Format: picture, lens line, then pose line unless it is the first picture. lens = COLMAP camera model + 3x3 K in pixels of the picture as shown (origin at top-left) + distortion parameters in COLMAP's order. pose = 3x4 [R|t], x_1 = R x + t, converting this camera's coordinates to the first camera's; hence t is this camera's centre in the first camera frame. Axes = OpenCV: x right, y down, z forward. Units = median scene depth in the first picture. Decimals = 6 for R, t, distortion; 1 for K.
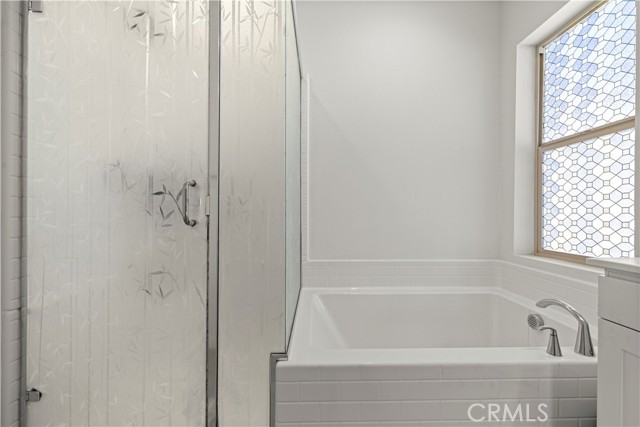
lens RADIAL K [[272.2, 0, 325.0], [0, 272.2, 211.0], [0, 0, 1]] dist [0.000896, 0.000066]
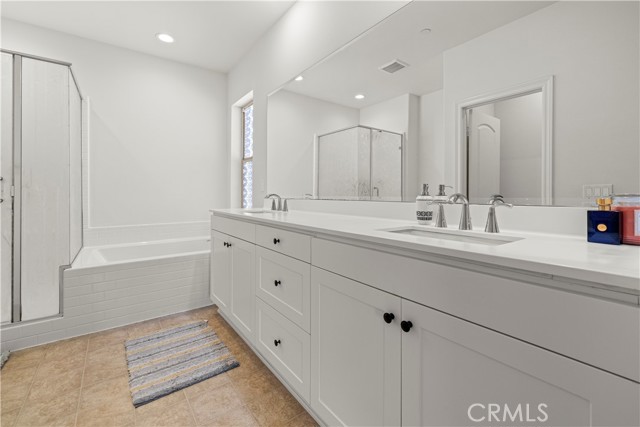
lens RADIAL K [[272.1, 0, 320.2], [0, 272.1, 192.9], [0, 0, 1]] dist [0.000523, 0.000031]
pose [[0.815992, -0.007199, 0.578018, 0.110518], [0.008828, 0.999961, -0.000009, 0.006082], [-0.577995, 0.005110, 0.816024, -0.931024]]
